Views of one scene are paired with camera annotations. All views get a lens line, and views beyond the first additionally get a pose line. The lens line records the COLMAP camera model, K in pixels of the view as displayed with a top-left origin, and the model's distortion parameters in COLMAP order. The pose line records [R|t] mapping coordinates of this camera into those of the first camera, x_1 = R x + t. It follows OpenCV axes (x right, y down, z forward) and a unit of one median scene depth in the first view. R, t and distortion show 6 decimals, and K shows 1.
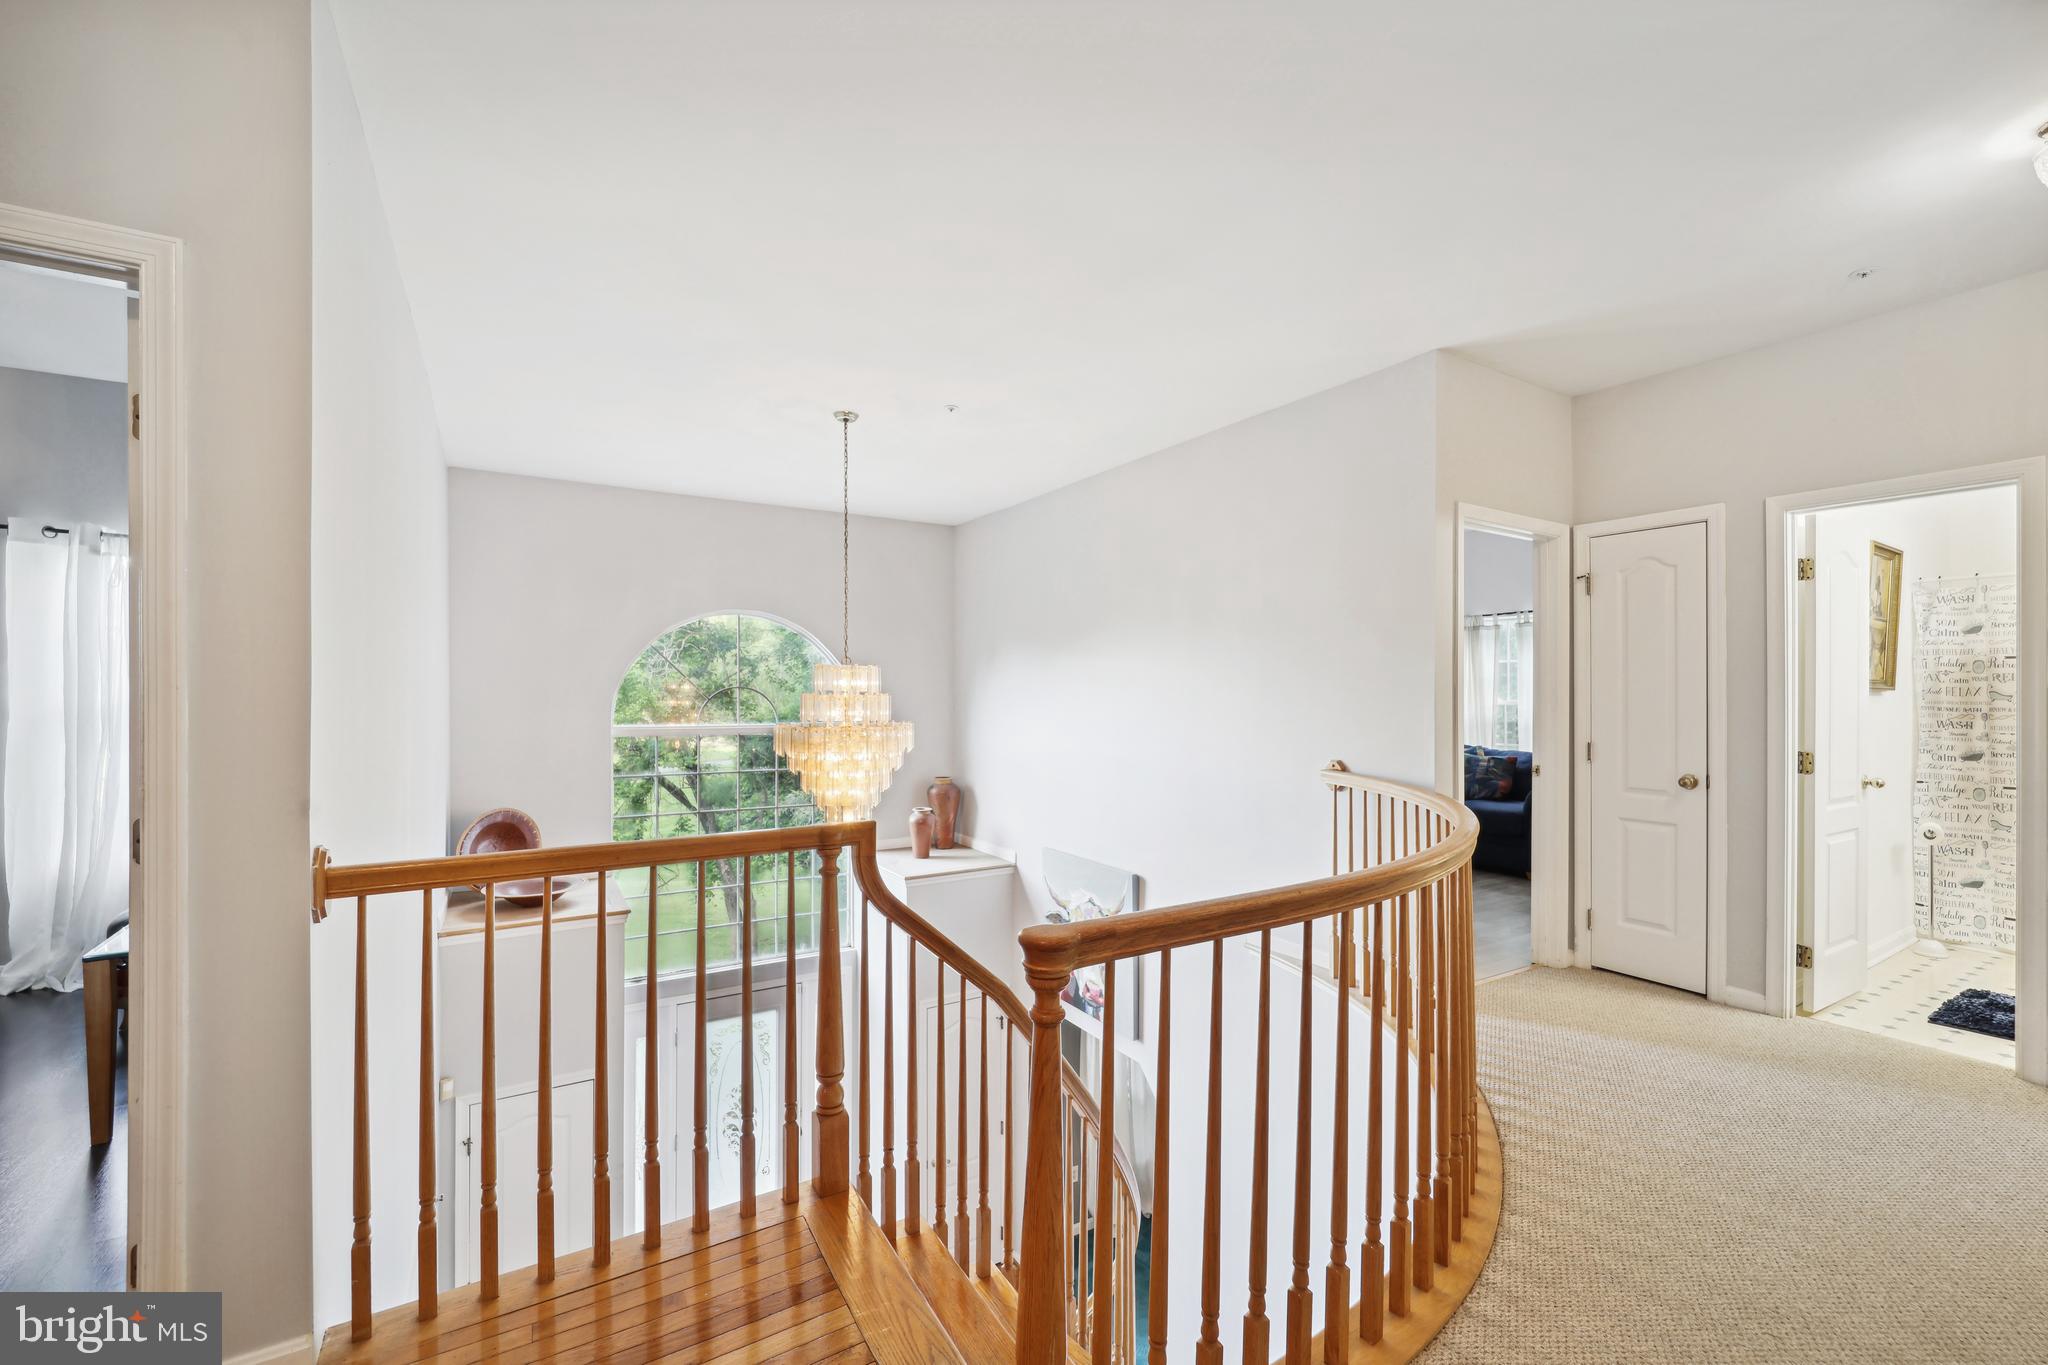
lens RADIAL K [[839.9, 0, 1022.8], [0, 839.9, 687.9], [0, 0, 1]] dist [-0.011498, -0.000078]
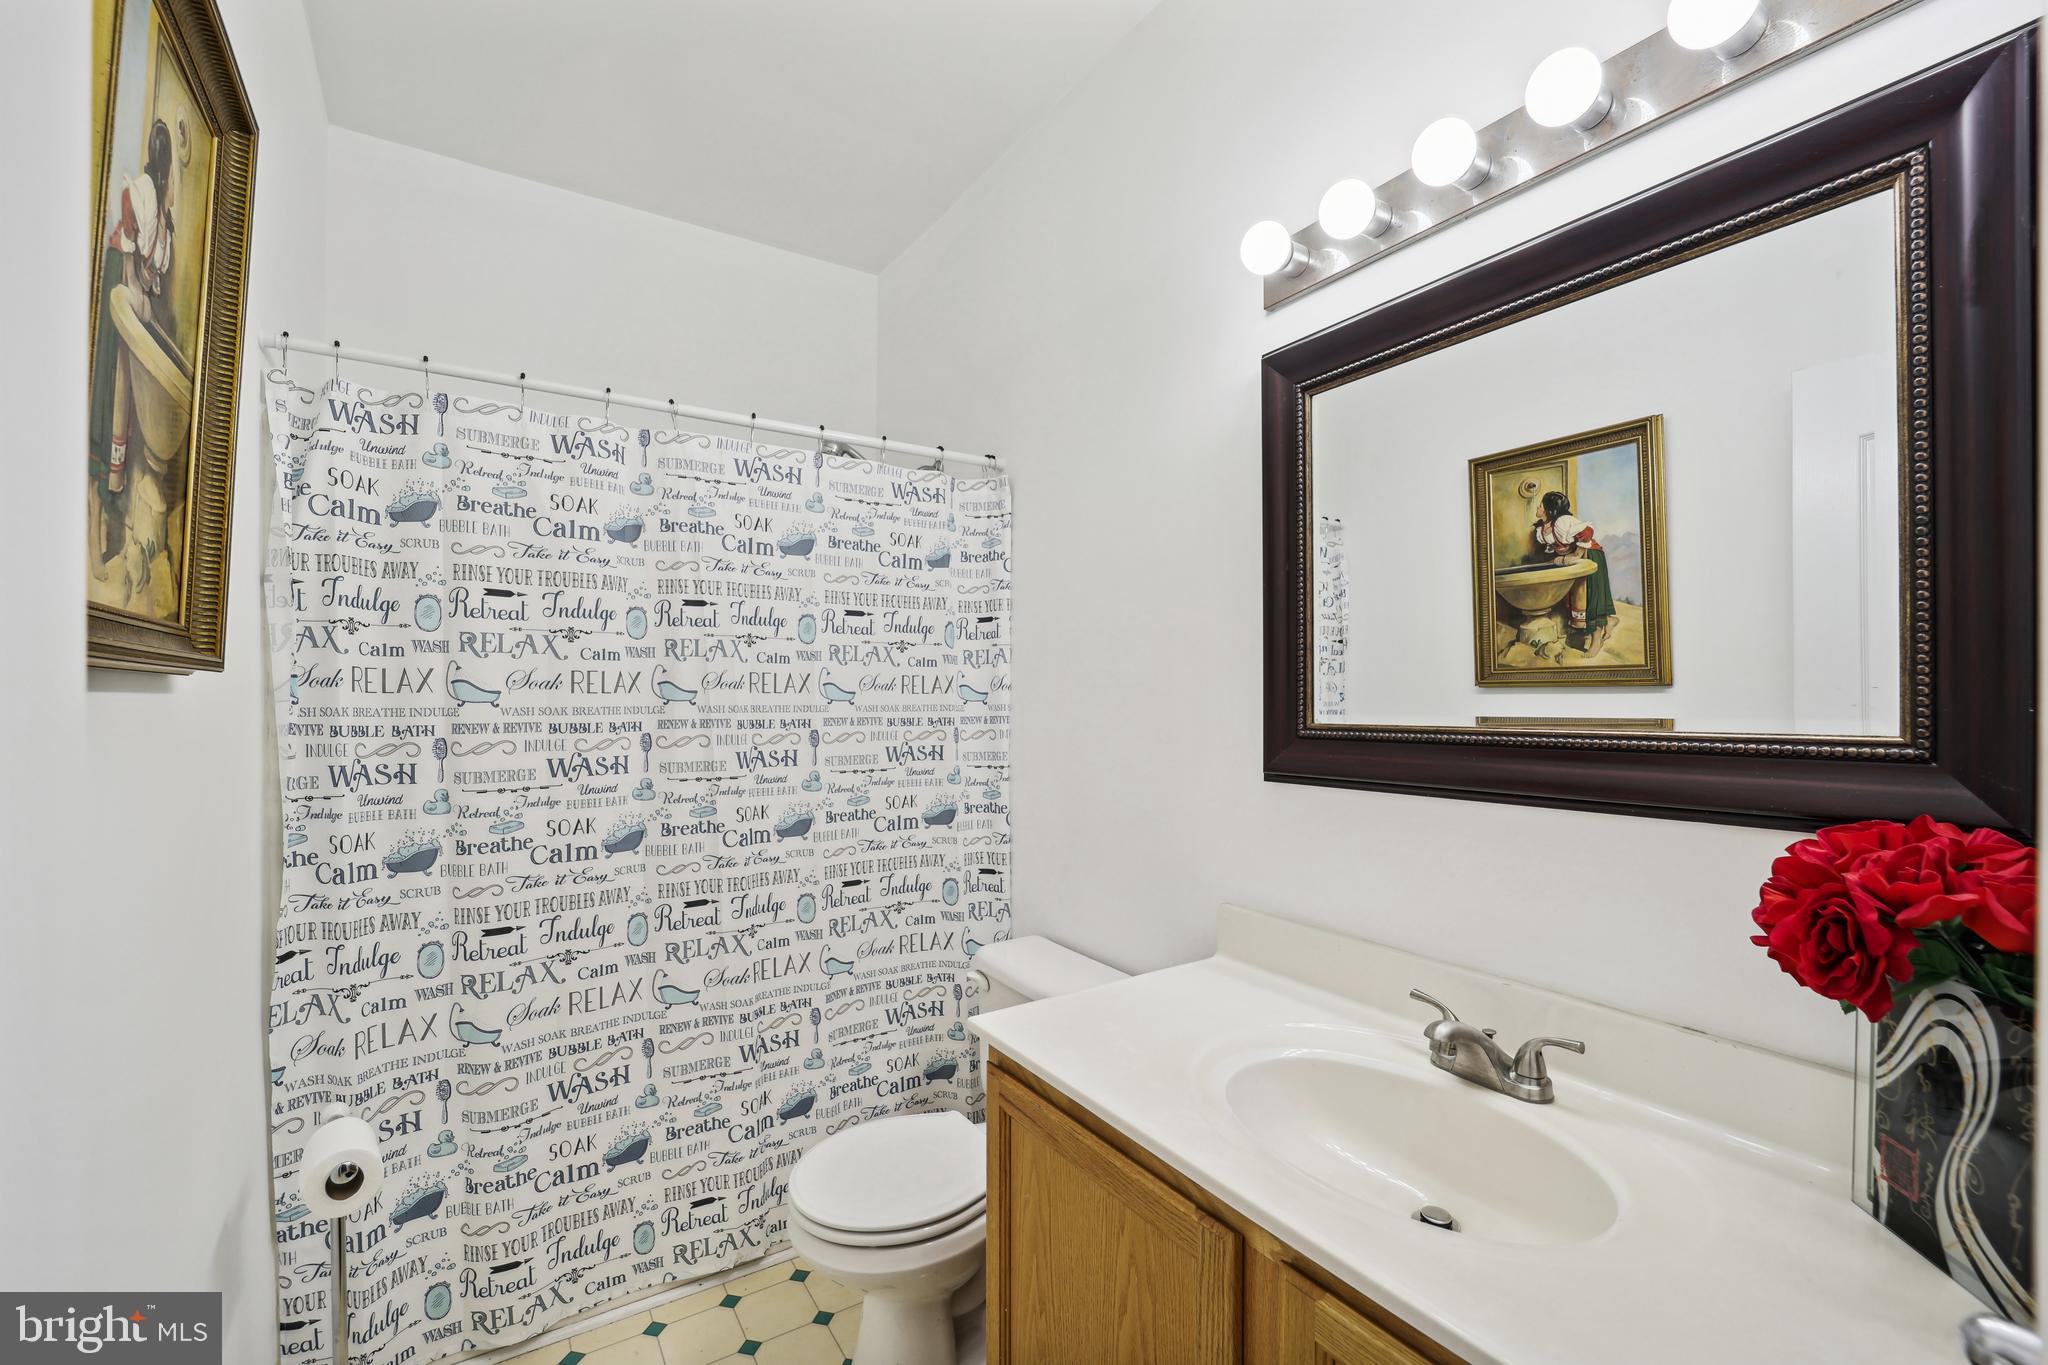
lens RADIAL K [[839.9, 0, 1022.8], [0, 839.9, 687.9], [0, 0, 1]] dist [-0.011498, -0.000078]
pose [[-0.032391, -0.002385, 0.999472, 0.766043], [-0.003707, 0.999991, 0.002266, 0.005756], [-0.999468, -0.003632, -0.032400, 0.737530]]
